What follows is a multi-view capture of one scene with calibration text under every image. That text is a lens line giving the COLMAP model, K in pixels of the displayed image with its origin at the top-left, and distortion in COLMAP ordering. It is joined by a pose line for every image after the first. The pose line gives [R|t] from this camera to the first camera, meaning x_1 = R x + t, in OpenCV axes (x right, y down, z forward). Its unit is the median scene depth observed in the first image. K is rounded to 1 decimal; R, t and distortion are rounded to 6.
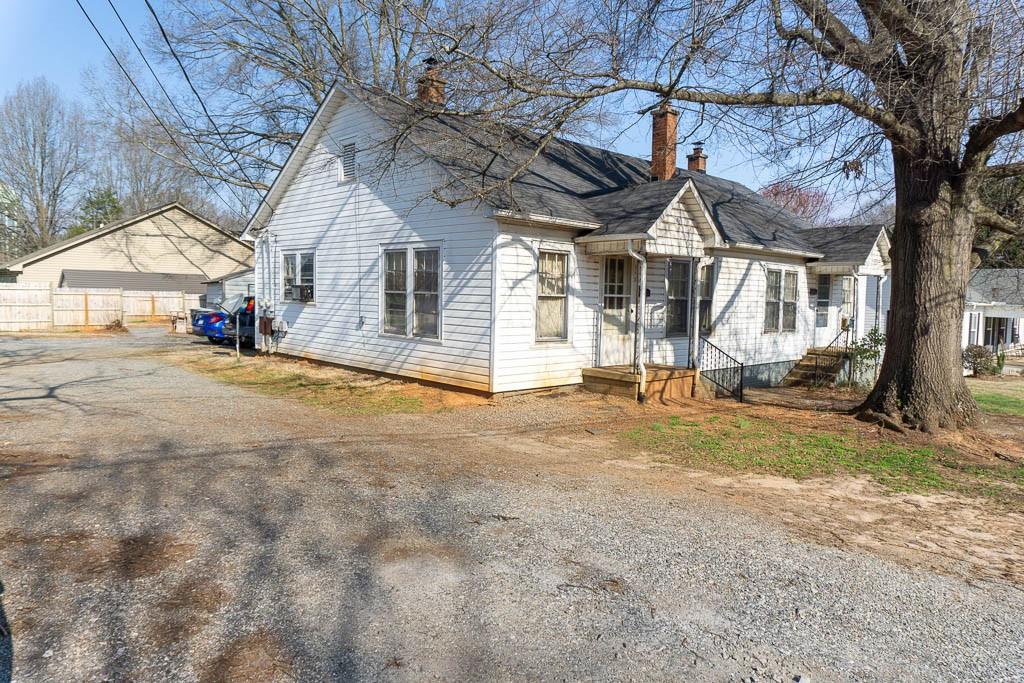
lens RADIAL K [[695.5, 0, 513.0], [0, 695.5, 341.3], [0, 0, 1]] dist [-0.011094, -0.004113]
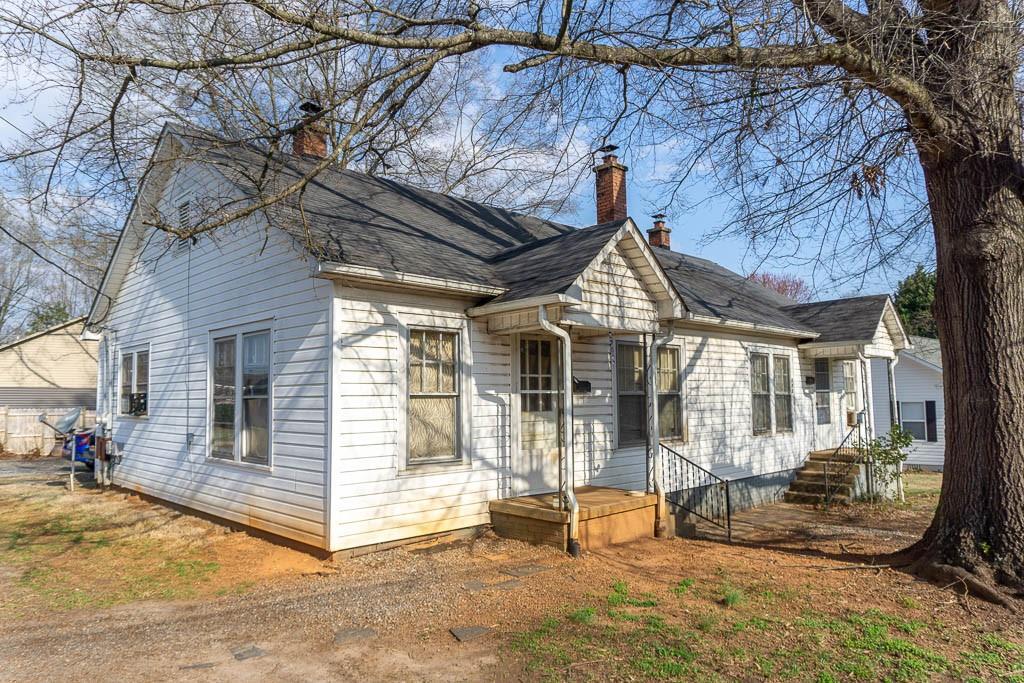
lens RADIAL K [[695.5, 0, 511.3], [0, 695.5, 342.3], [0, 0, 1]] dist [-0.011094, -0.004113]
pose [[0.999276, -0.033107, 0.018770, 0.110424], [0.035545, 0.988133, -0.149428, -0.011069], [-0.013601, 0.149987, 0.988594, 0.304868]]
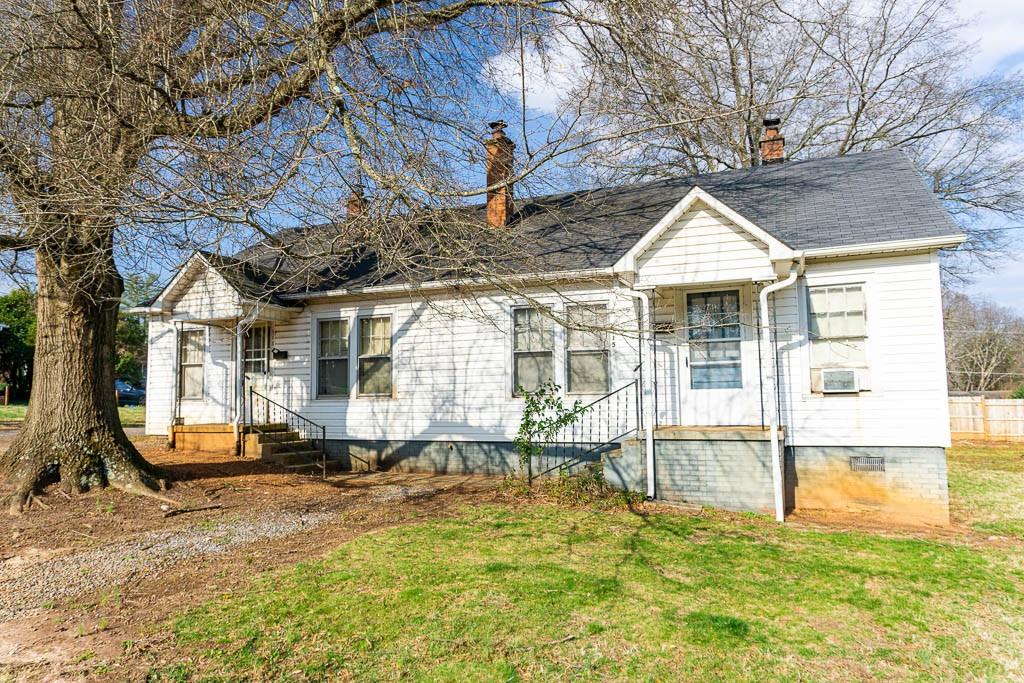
lens RADIAL K [[695.5, 0, 511.7], [0, 695.5, 341.4], [0, 0, 1]] dist [-0.011094, -0.004113]
pose [[0.383289, -0.102617, -0.917910, 1.397263], [-0.044717, 0.990582, -0.129414, 0.032907], [0.922545, 0.090649, 0.375090, 1.003053]]
